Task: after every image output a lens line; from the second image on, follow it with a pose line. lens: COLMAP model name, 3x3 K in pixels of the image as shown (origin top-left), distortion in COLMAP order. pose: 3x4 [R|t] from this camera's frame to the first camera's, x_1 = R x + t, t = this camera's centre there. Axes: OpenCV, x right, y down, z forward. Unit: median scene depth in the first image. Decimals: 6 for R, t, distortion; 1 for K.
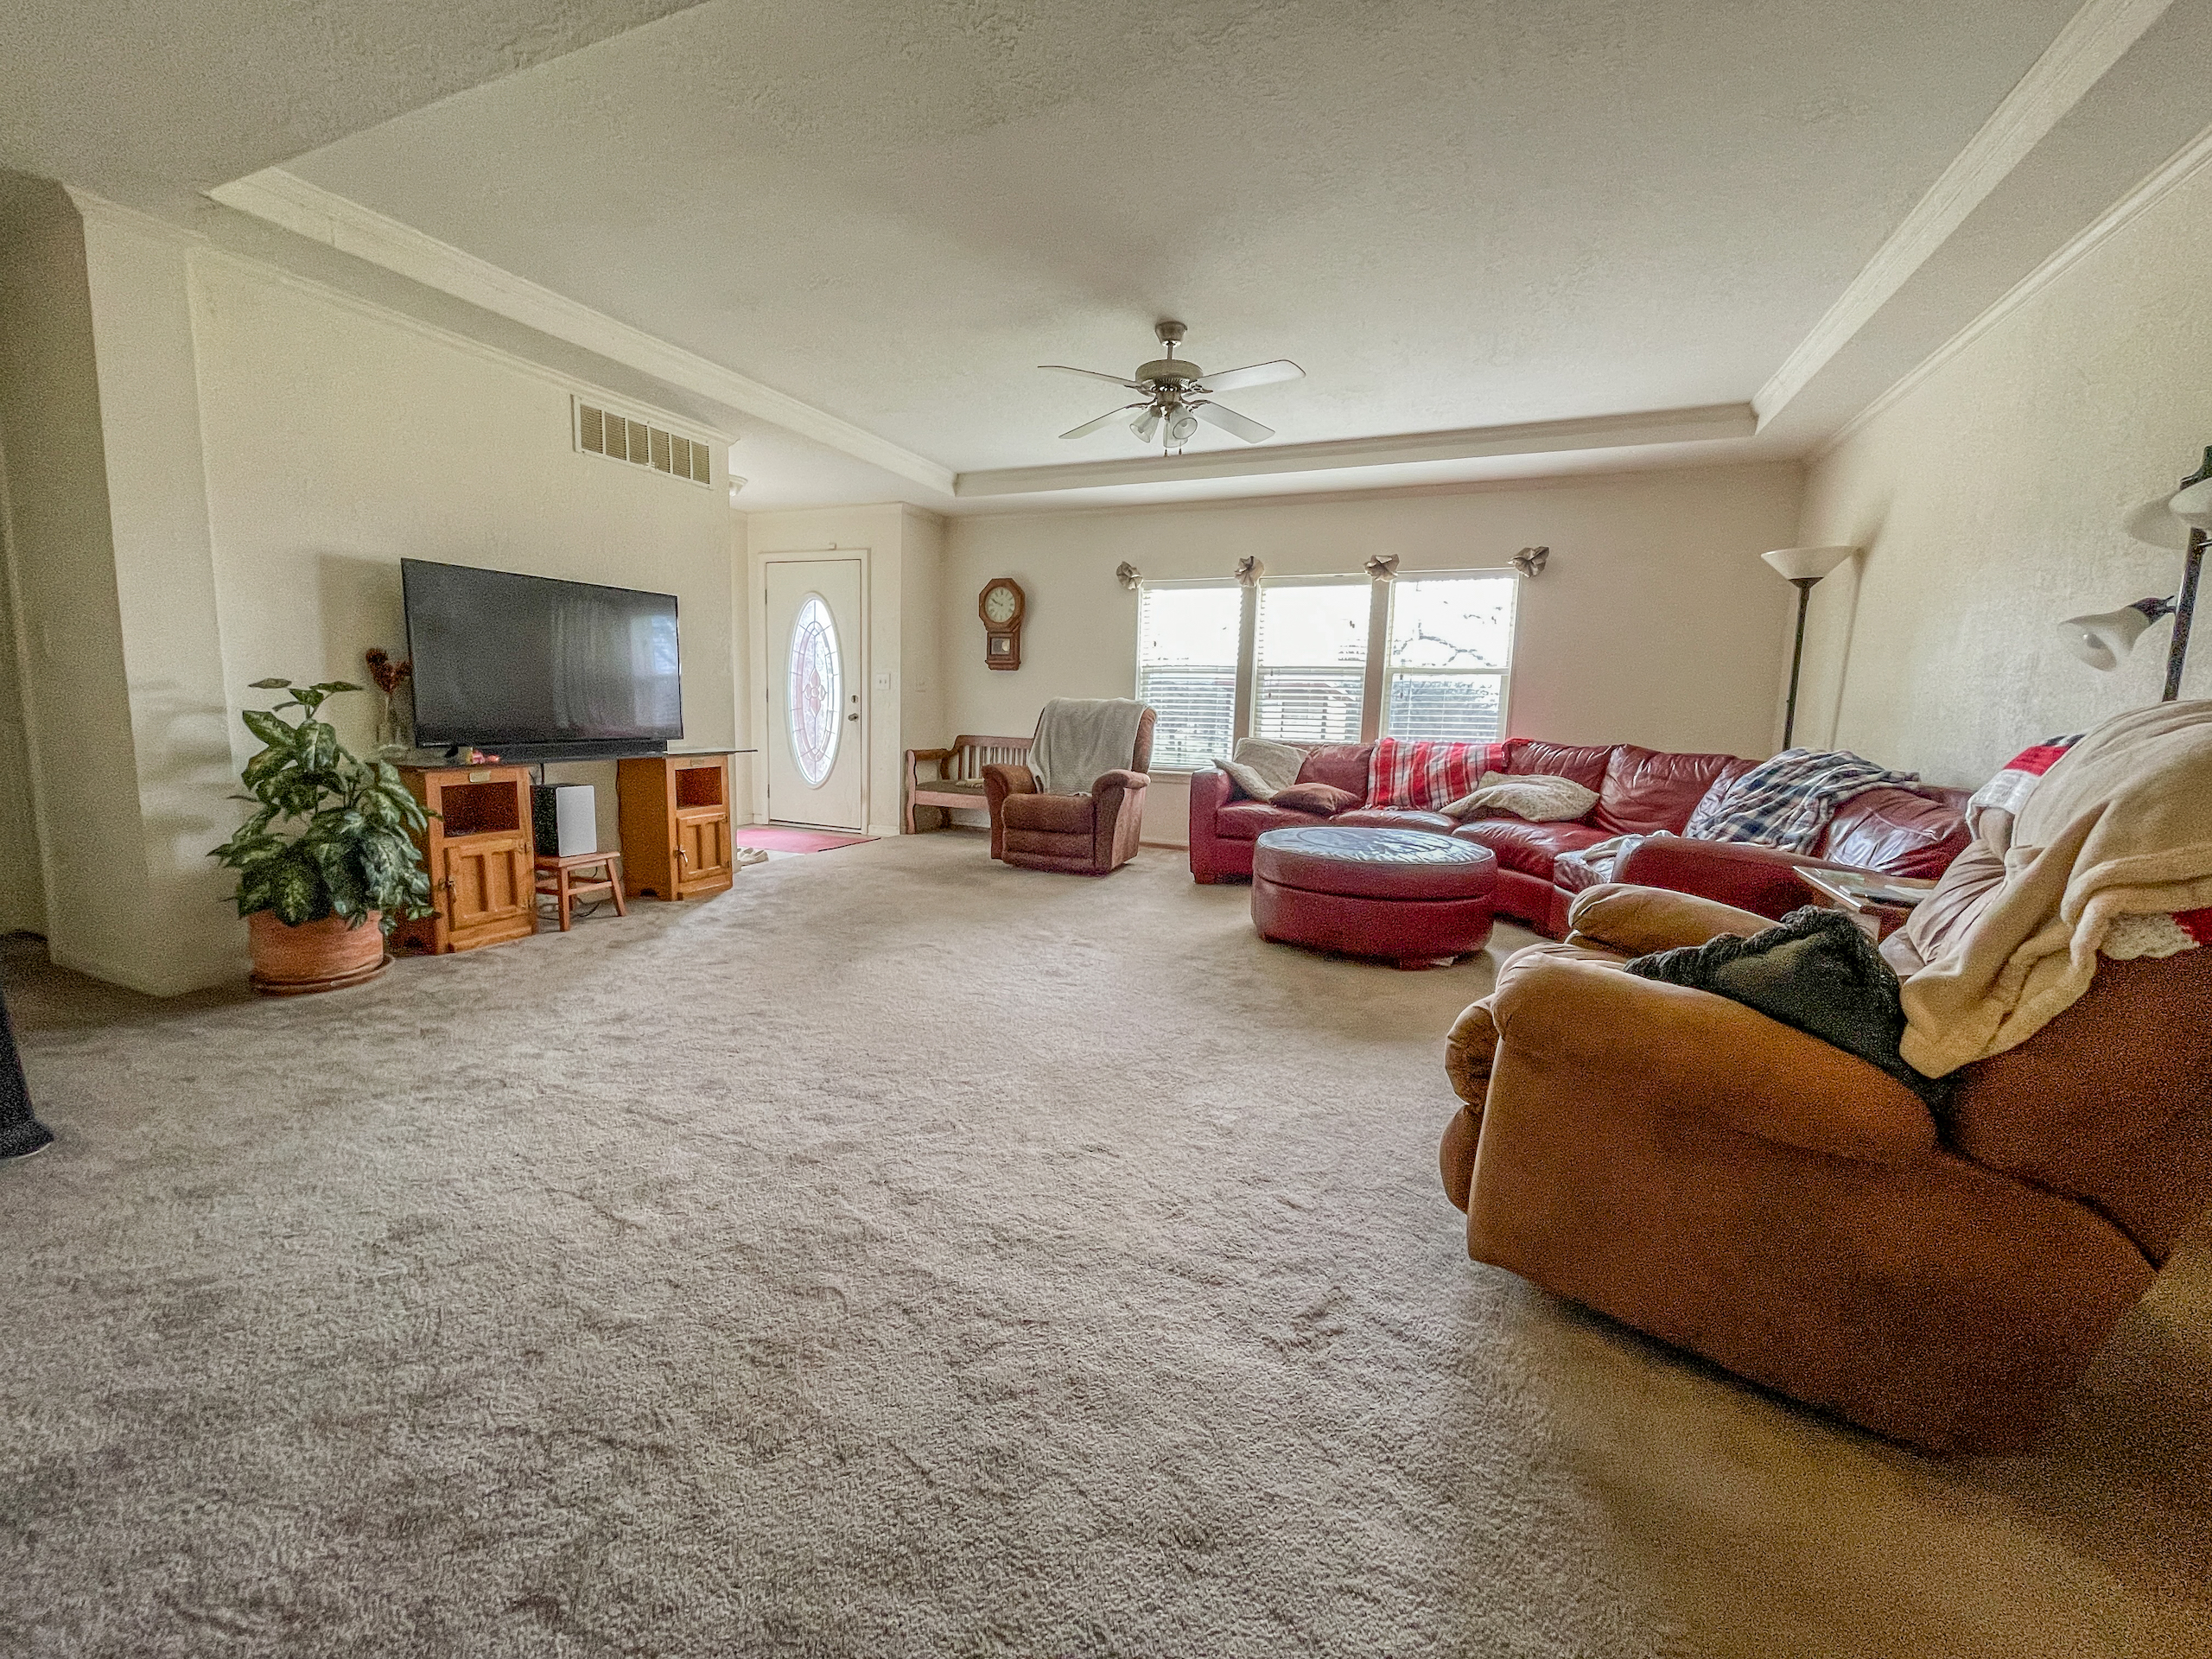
lens RADIAL K [[898.3, 0, 1100.8], [0, 898.3, 829.7], [0, 0, 1]] dist [-0.006207, 0.000366]
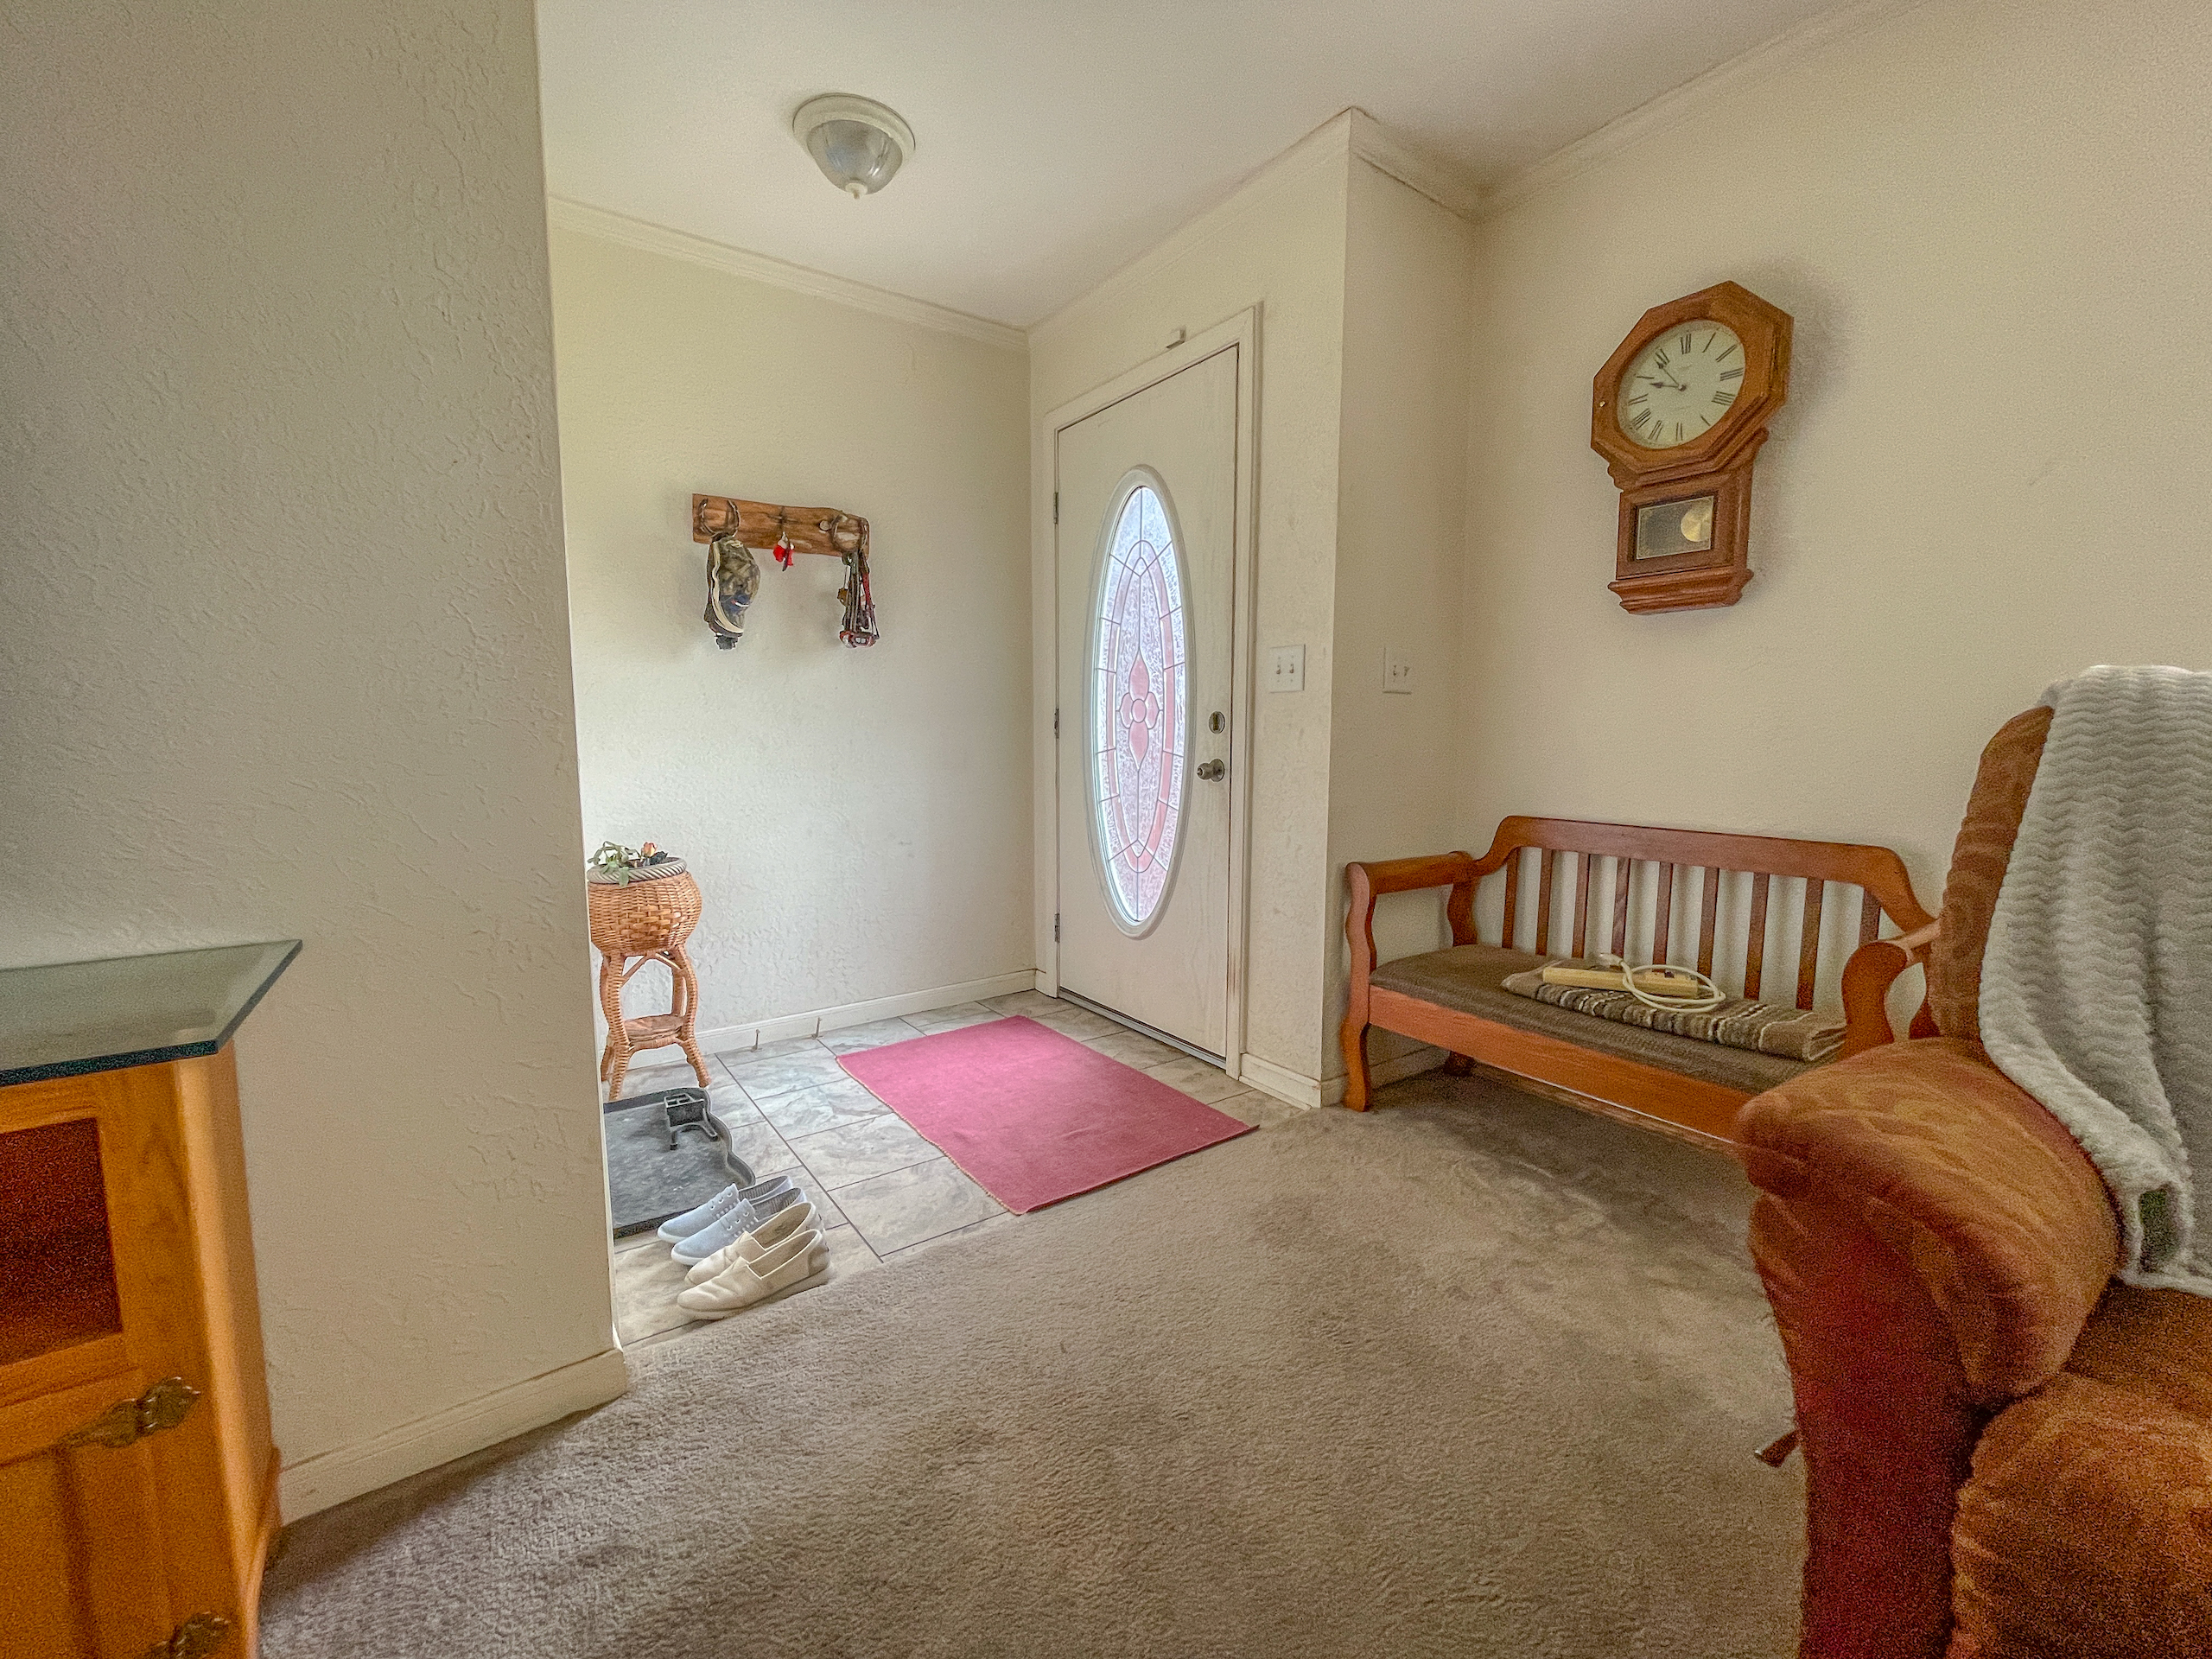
lens RADIAL K [[898.3, 0, 1092.8], [0, 898.3, 822.2], [0, 0, 1]] dist [-0.006207, 0.000366]
pose [[0.853231, 0.017574, -0.521237, -0.119991], [-0.041621, 0.998539, -0.034464, -0.087987], [0.519870, 0.051100, 0.852716, 0.650637]]
